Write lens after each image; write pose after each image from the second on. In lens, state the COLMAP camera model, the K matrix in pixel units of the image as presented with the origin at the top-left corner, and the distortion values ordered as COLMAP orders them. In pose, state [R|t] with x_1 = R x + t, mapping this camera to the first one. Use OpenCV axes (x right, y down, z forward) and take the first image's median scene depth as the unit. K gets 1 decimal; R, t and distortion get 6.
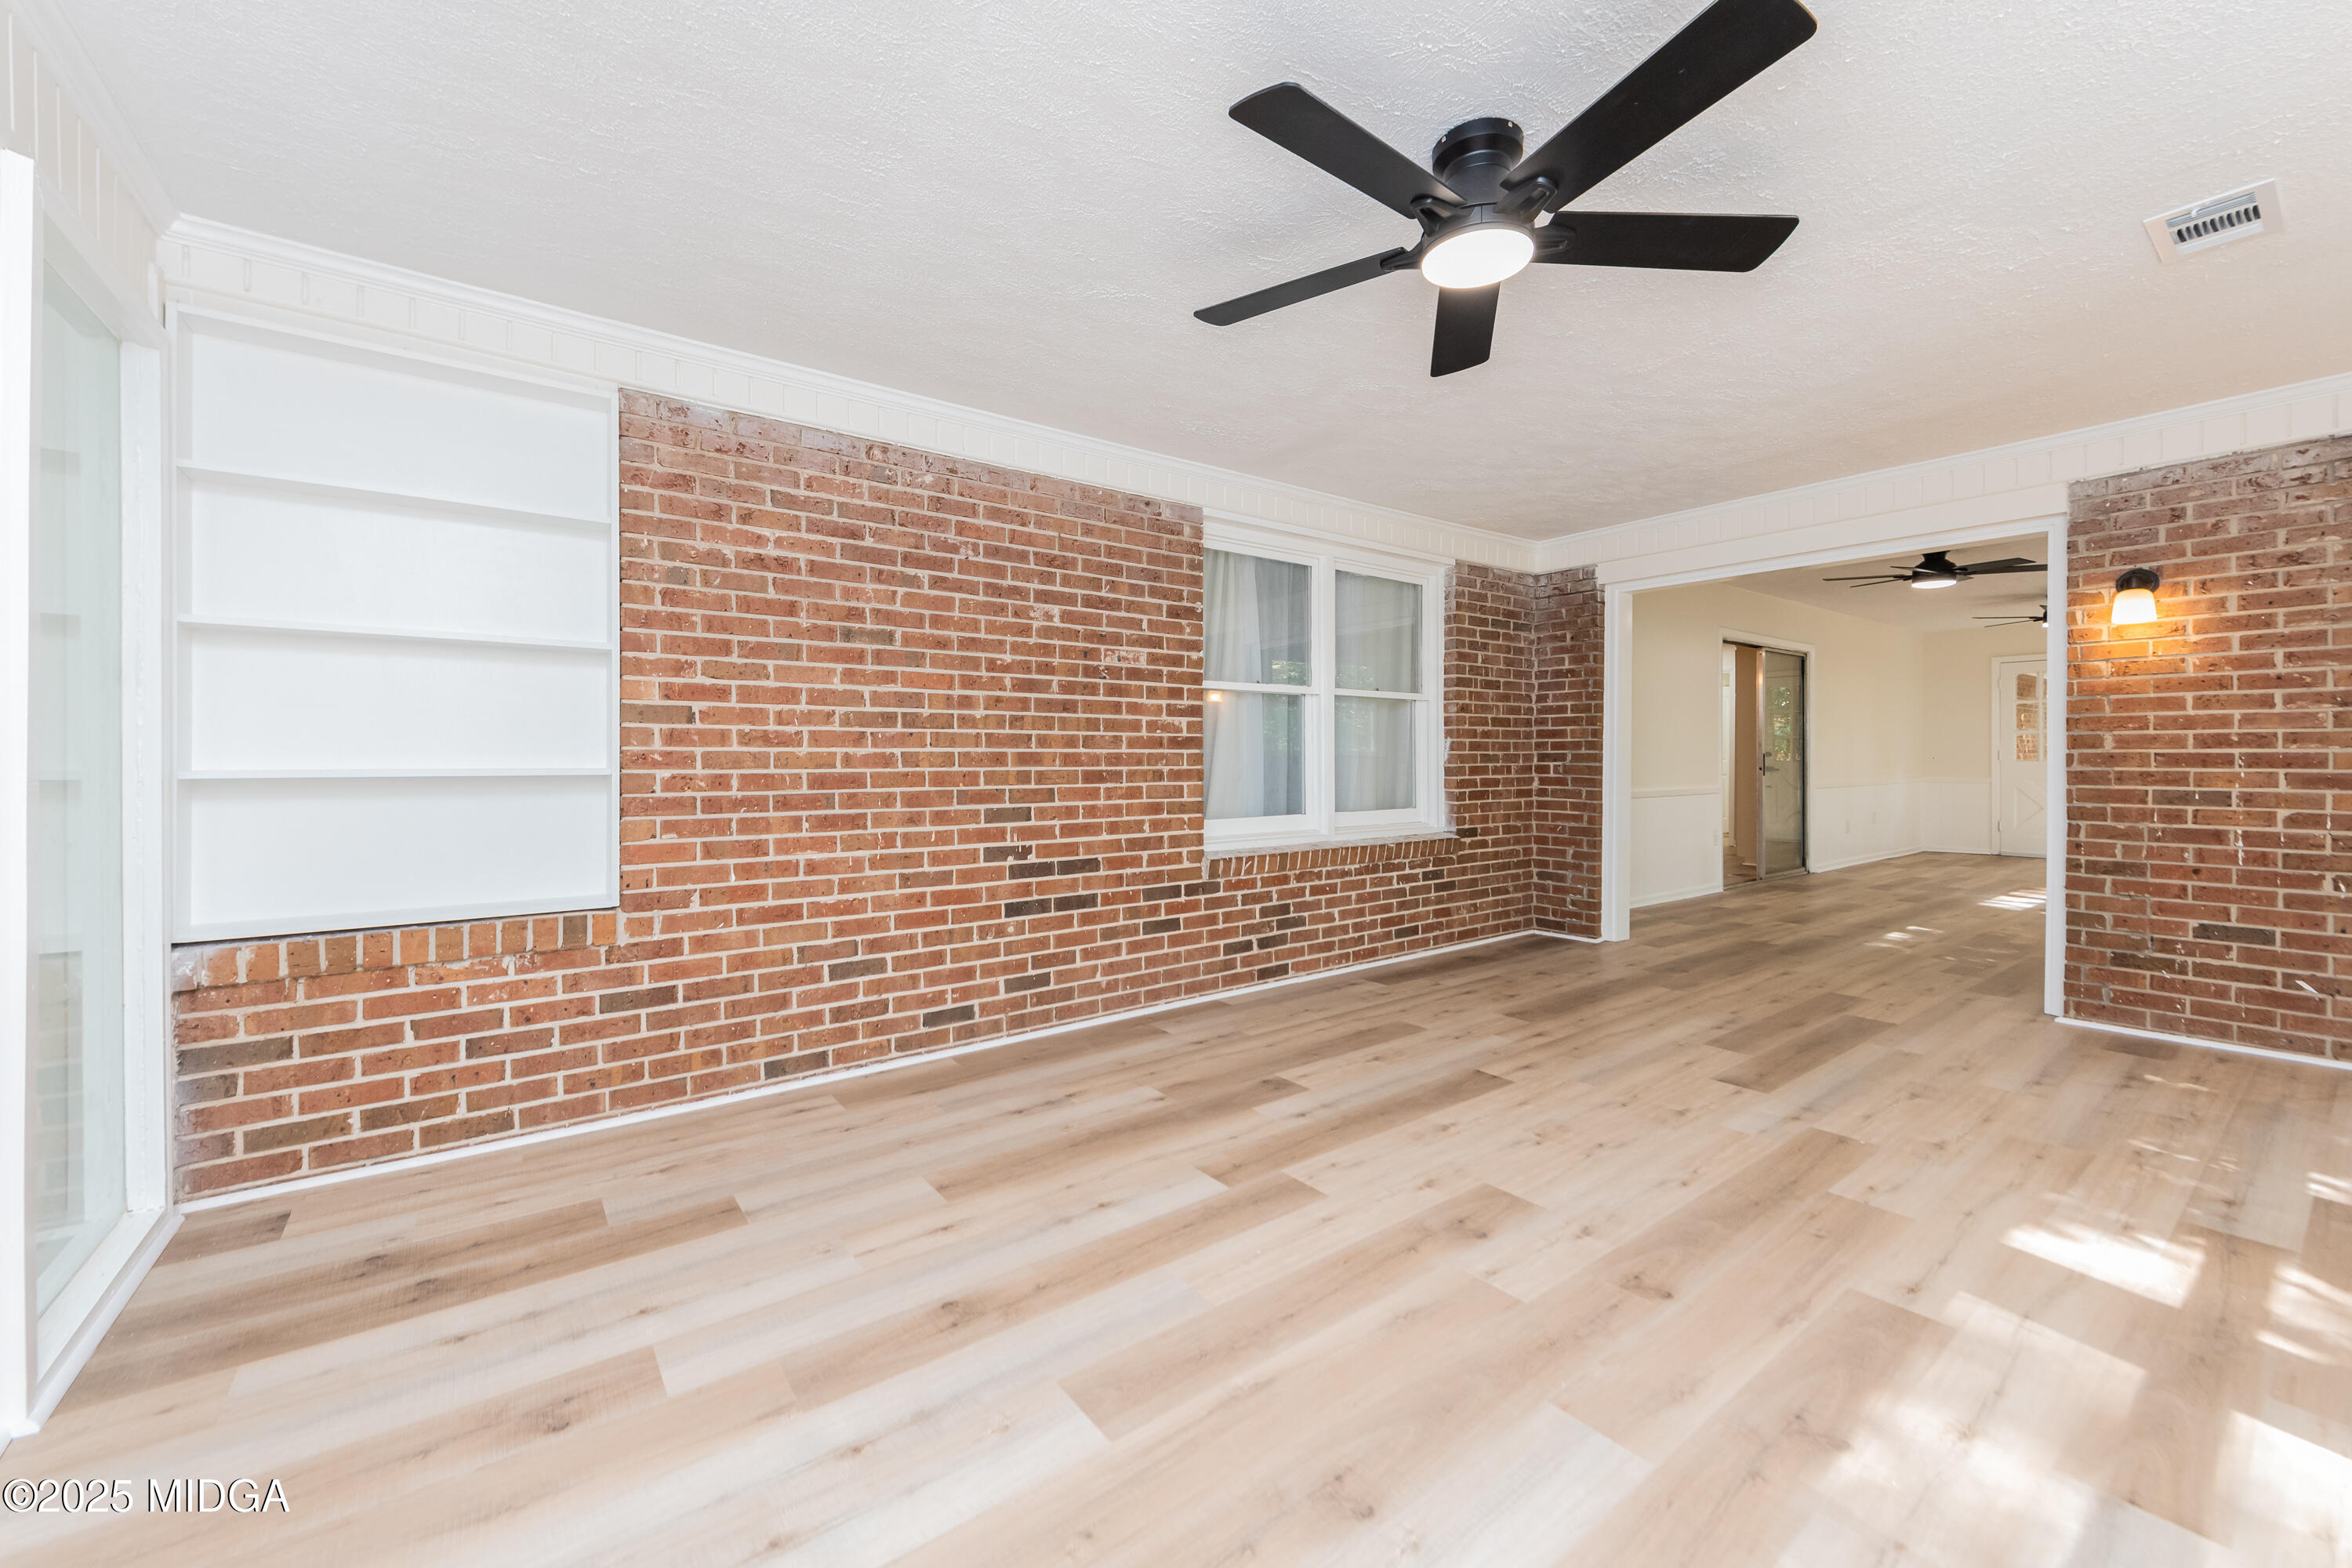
lens RADIAL K [[923.7, 0, 1229.1], [0, 923.7, 769.4], [0, 0, 1]] dist [0.012306, -0.003489]
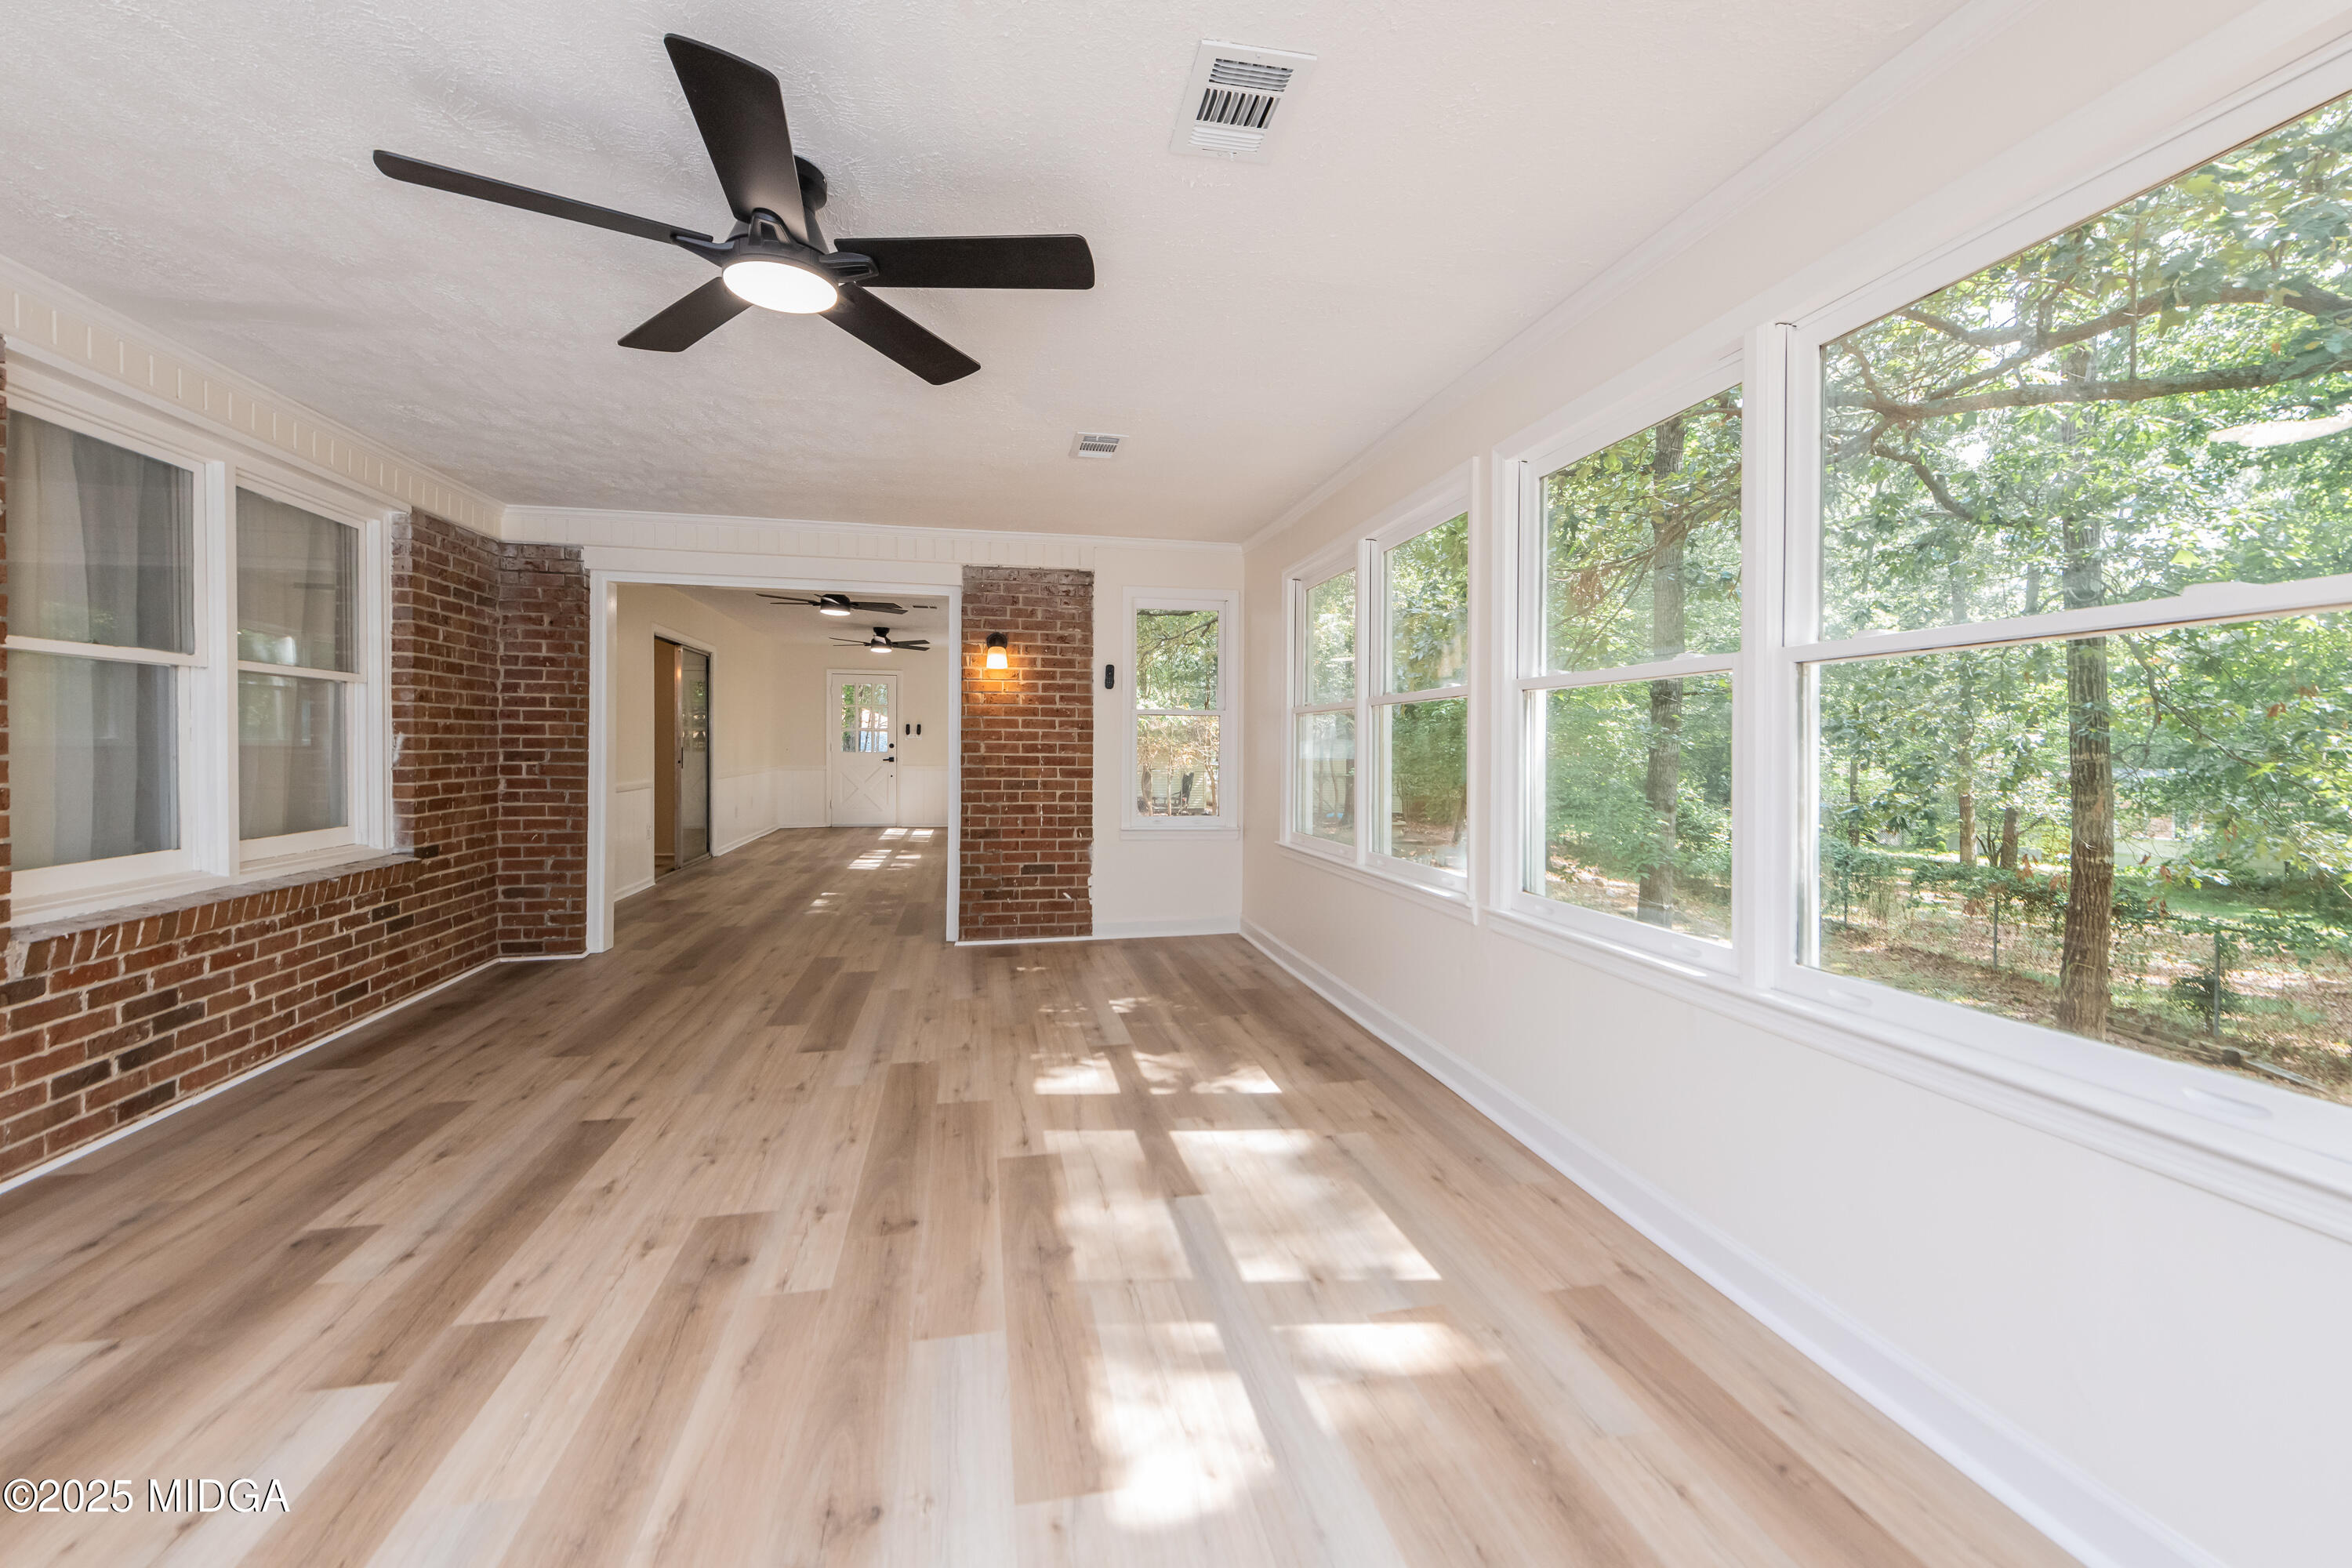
lens RADIAL K [[923.7, 0, 1182.4], [0, 923.7, 763.0], [0, 0, 1]] dist [0.012306, -0.003489]
pose [[0.438888, -0.010228, 0.898484, -0.232792], [-0.000343, 0.999933, 0.011551, -0.023585], [-0.898542, -0.005377, 0.438855, 0.082739]]
